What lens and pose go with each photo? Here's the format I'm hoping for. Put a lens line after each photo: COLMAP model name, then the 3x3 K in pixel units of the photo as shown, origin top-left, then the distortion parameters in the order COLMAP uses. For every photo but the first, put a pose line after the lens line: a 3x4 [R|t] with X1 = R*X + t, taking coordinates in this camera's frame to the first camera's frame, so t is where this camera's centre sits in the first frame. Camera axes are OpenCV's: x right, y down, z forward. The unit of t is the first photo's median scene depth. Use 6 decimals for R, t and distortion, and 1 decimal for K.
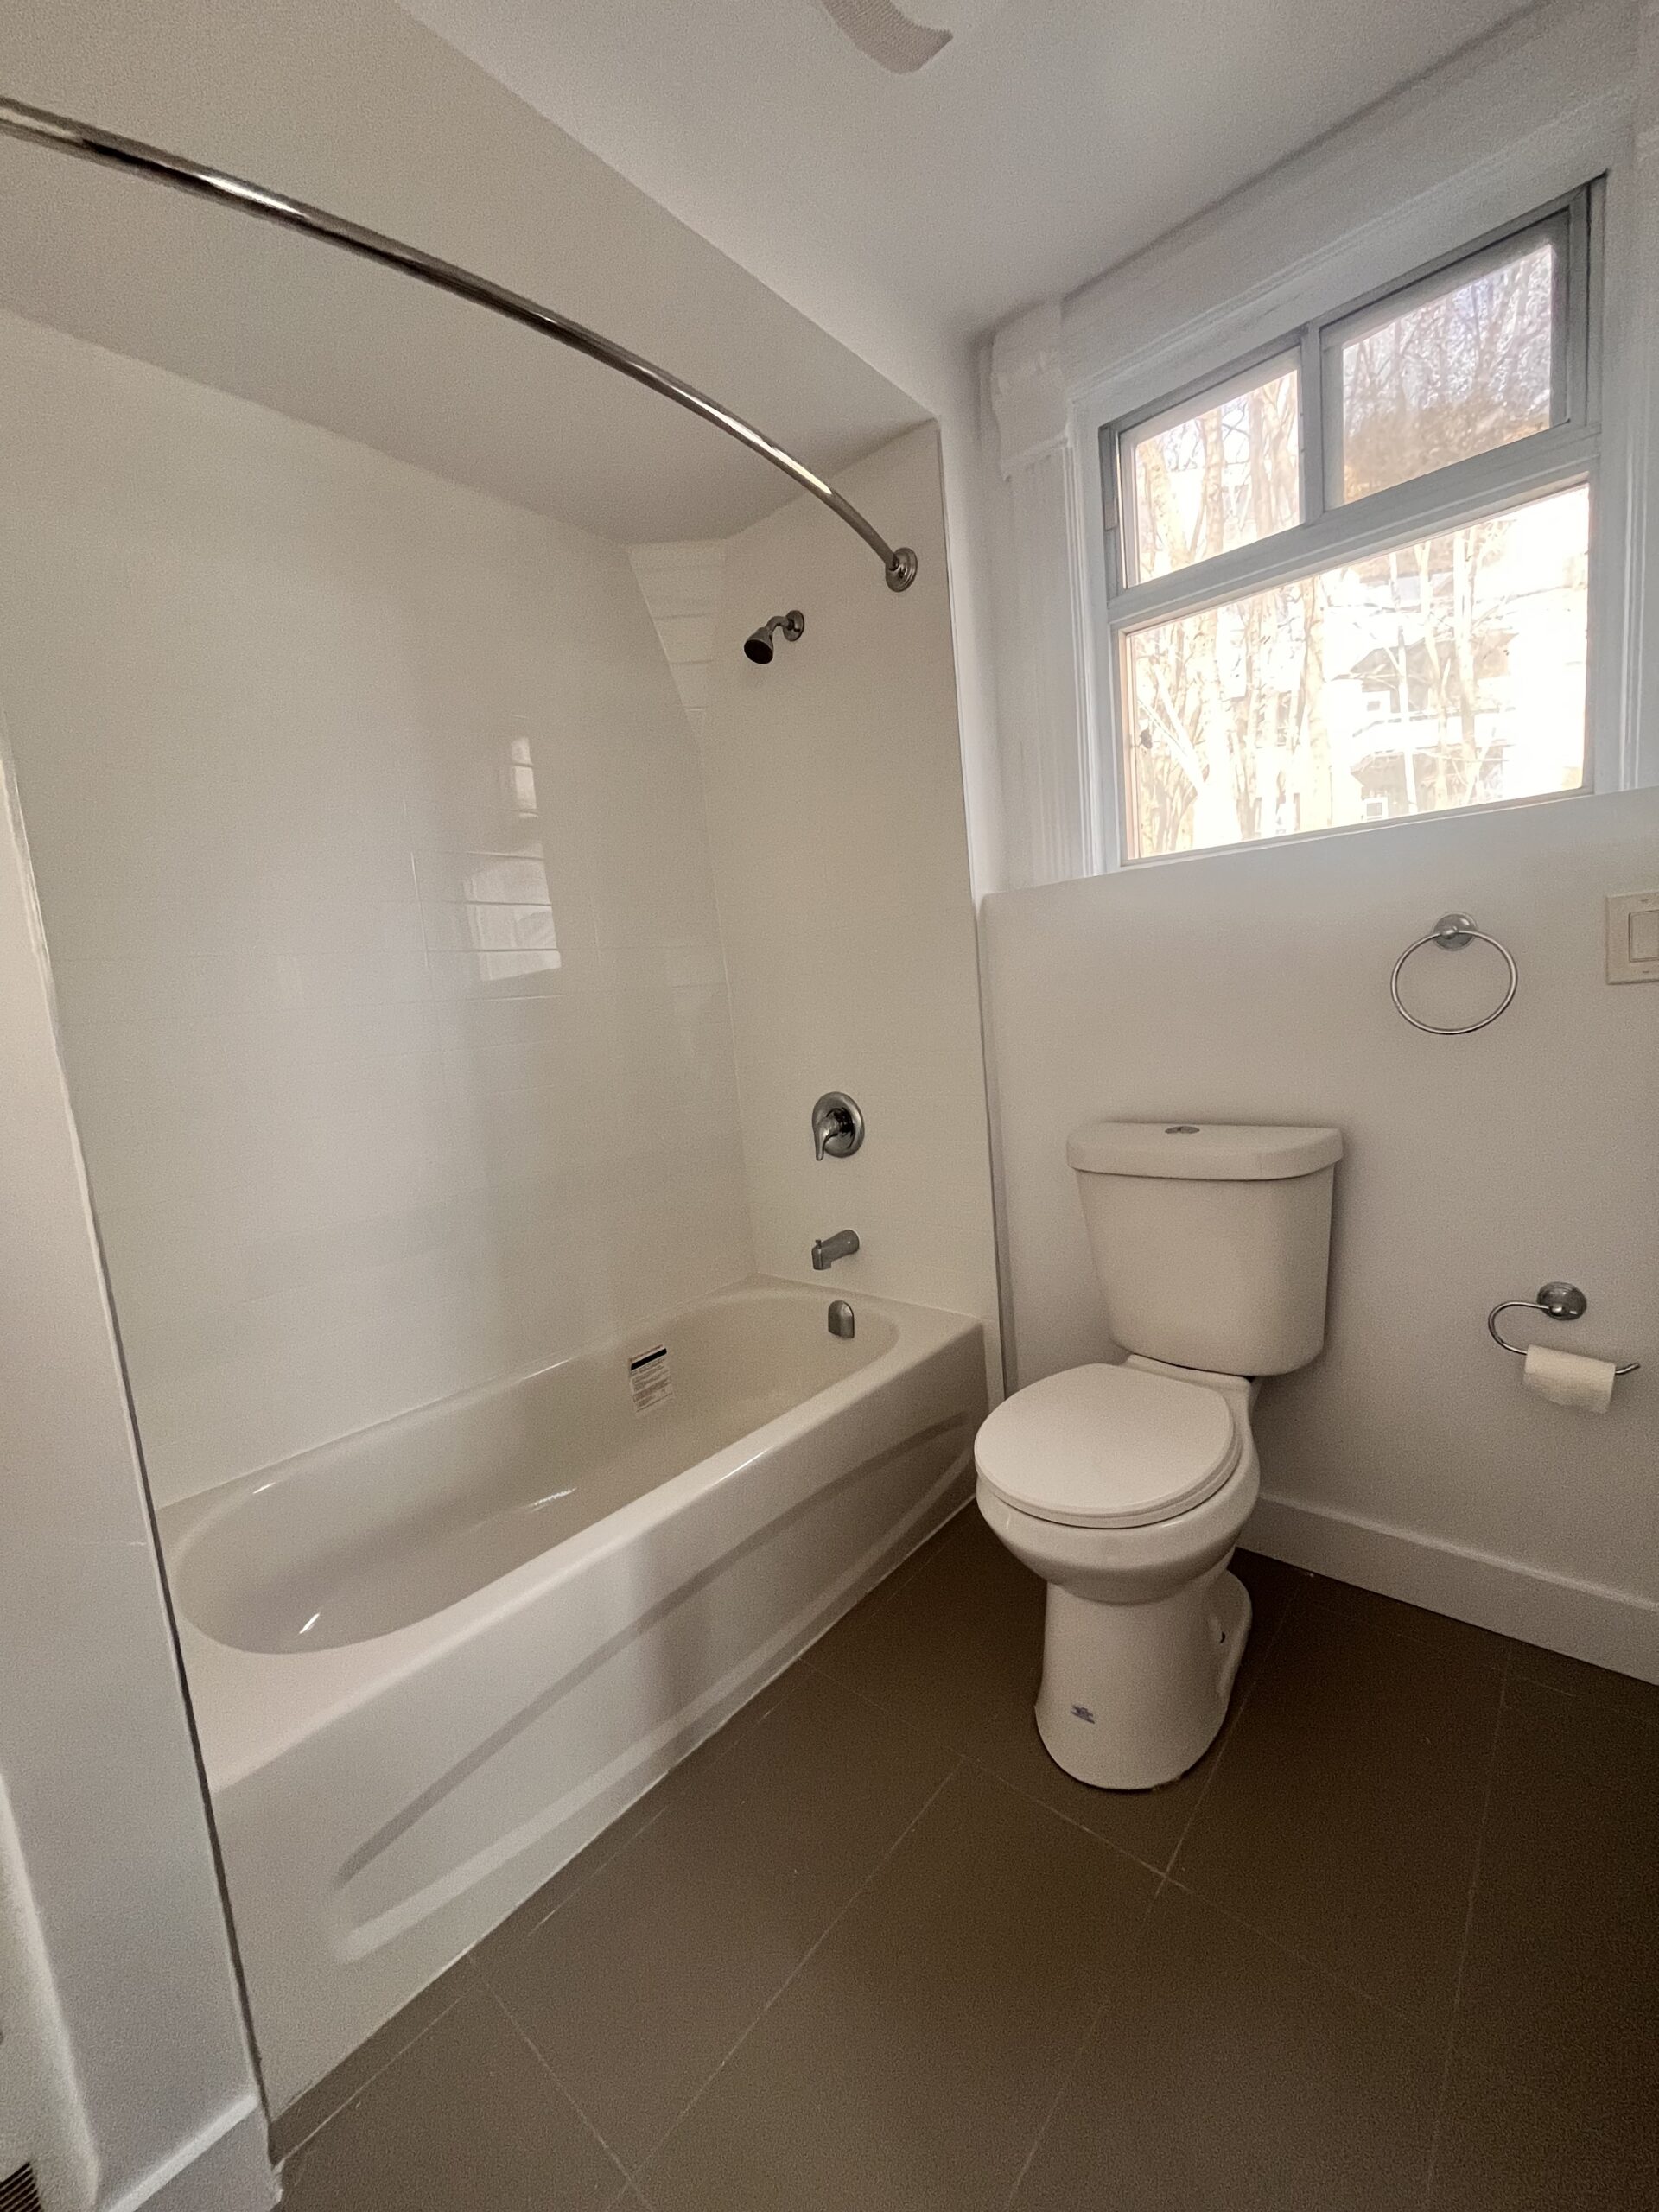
lens RADIAL K [[883.6, 0, 821.1], [0, 883.6, 1103.4], [0, 0, 1]] dist [-0.004008, -0.000145]
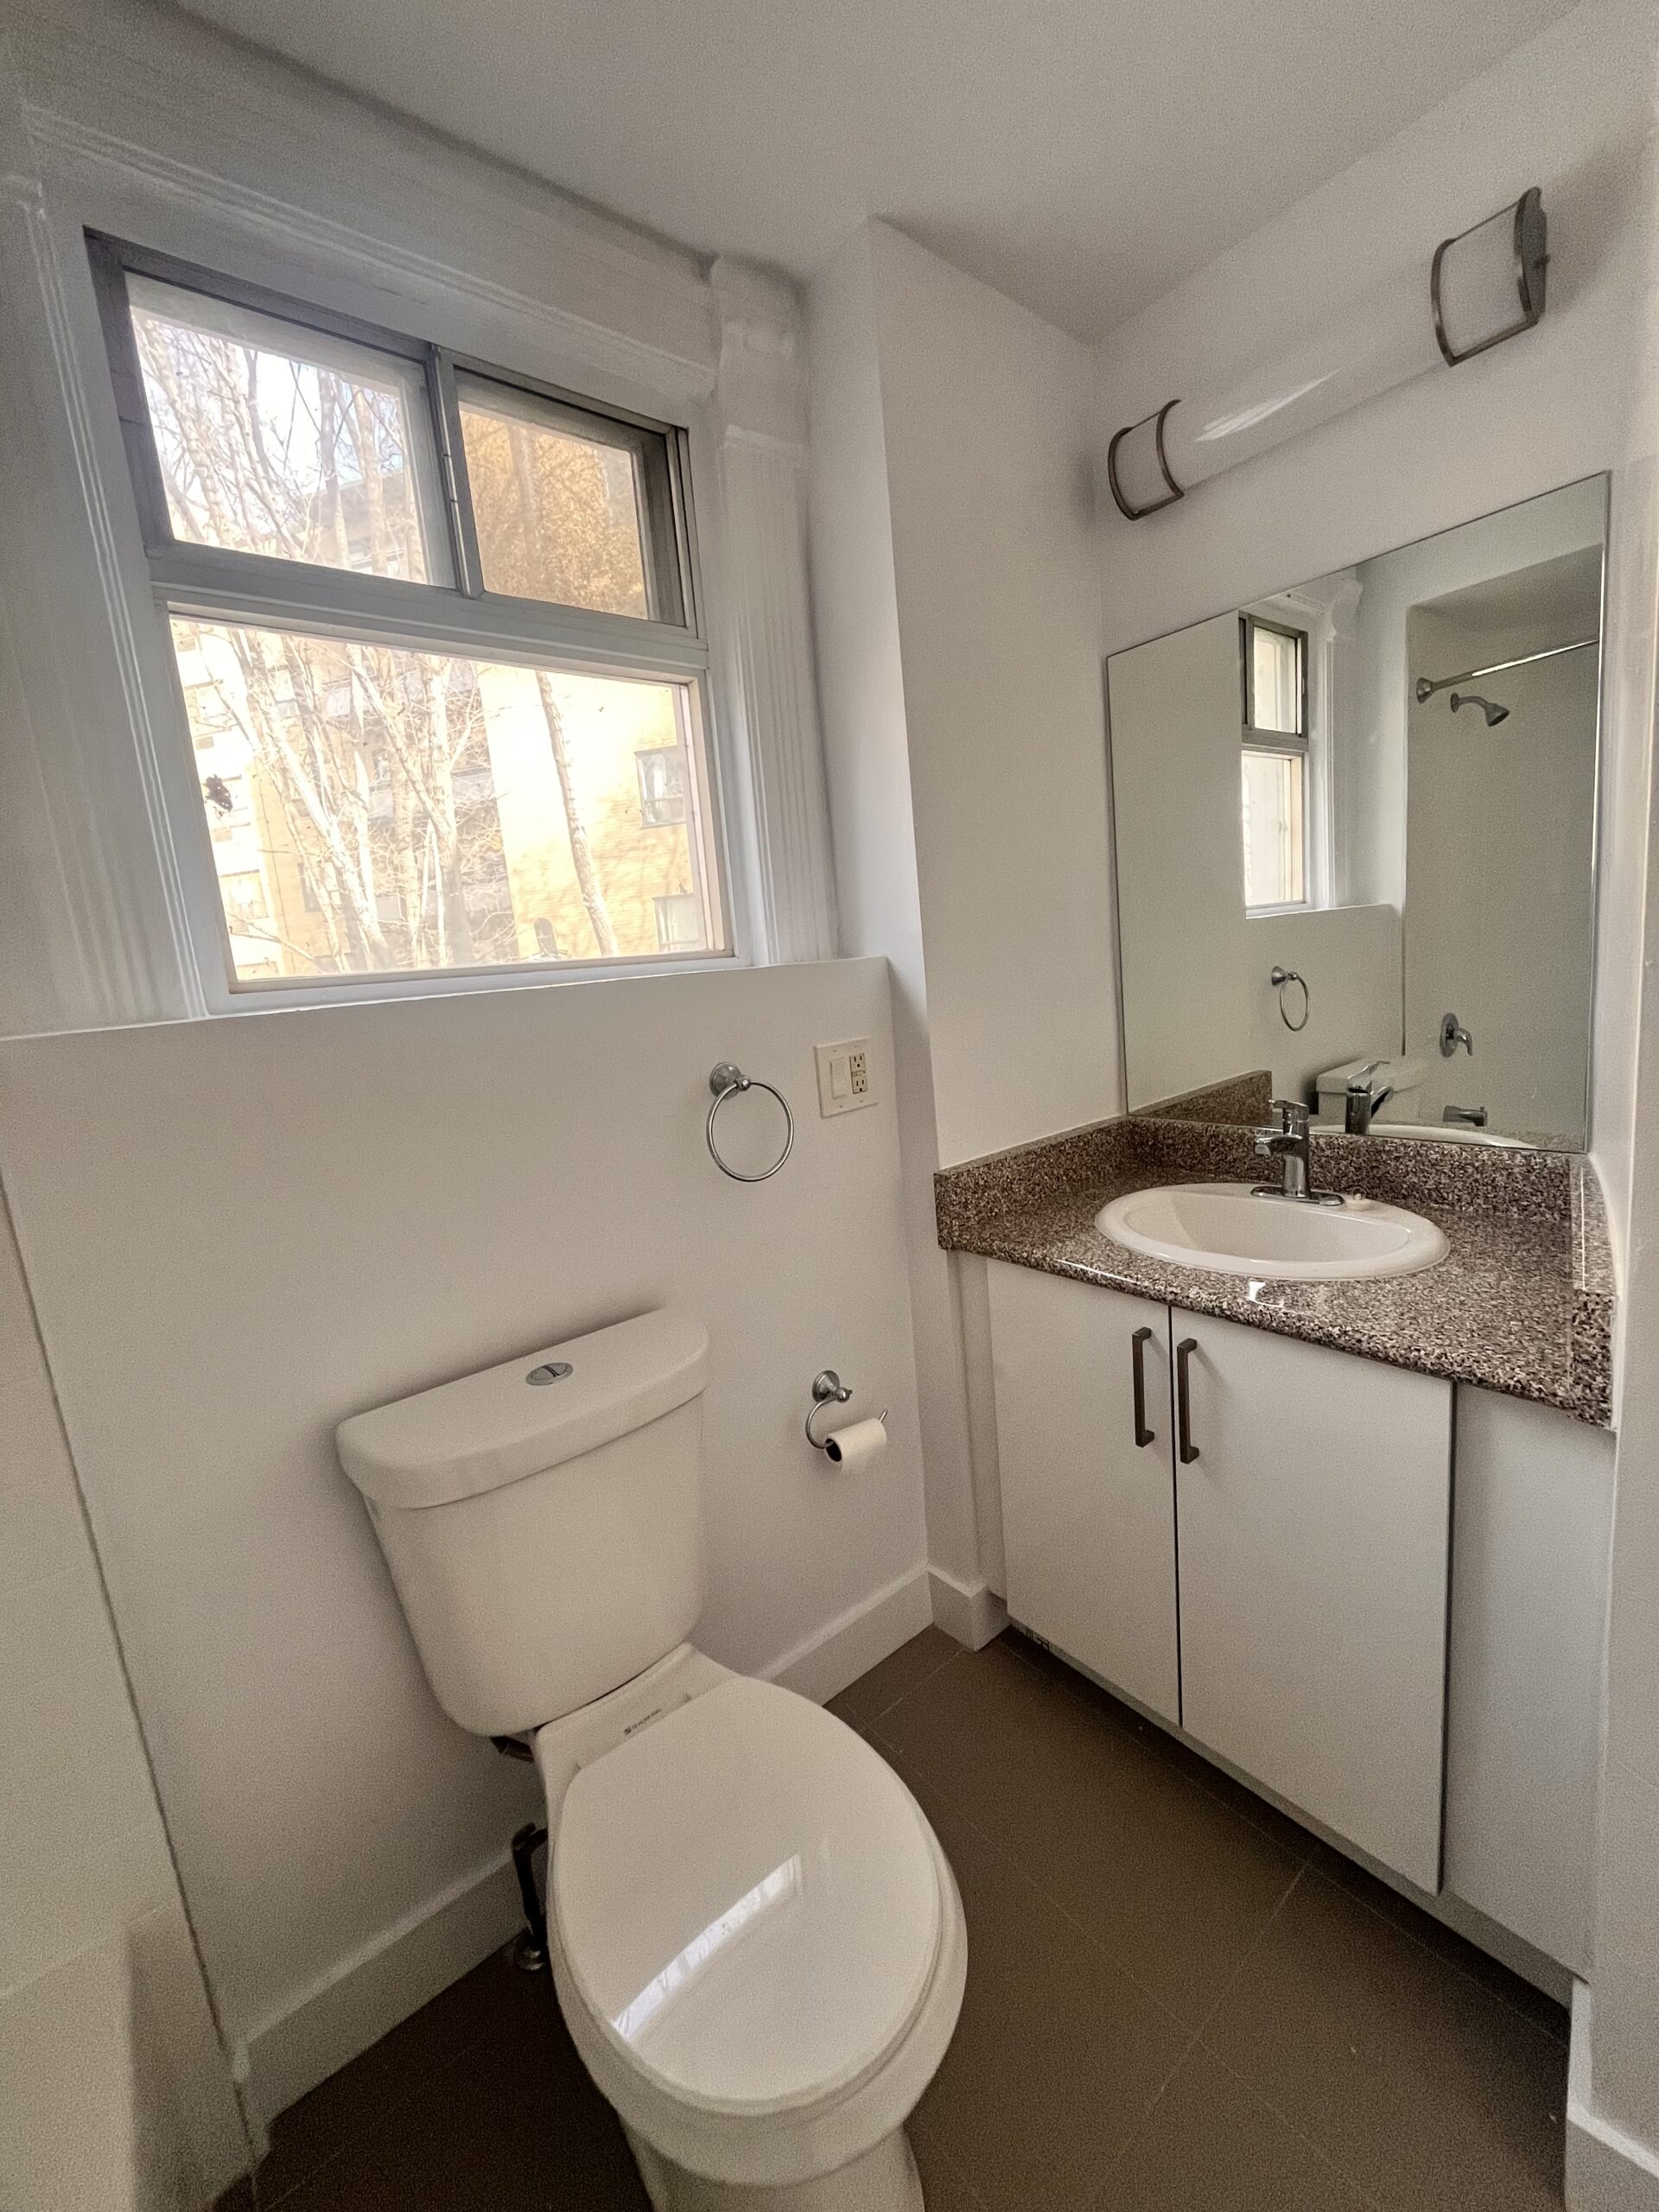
lens RADIAL K [[883.6, 0, 830.7], [0, 883.6, 1095.9], [0, 0, 1]] dist [-0.004008, -0.000145]
pose [[0.169756, -0.083811, 0.981916, -0.203237], [0.199818, 0.978608, 0.048983, -0.157391], [-0.965016, 0.187890, 0.182872, 0.547186]]
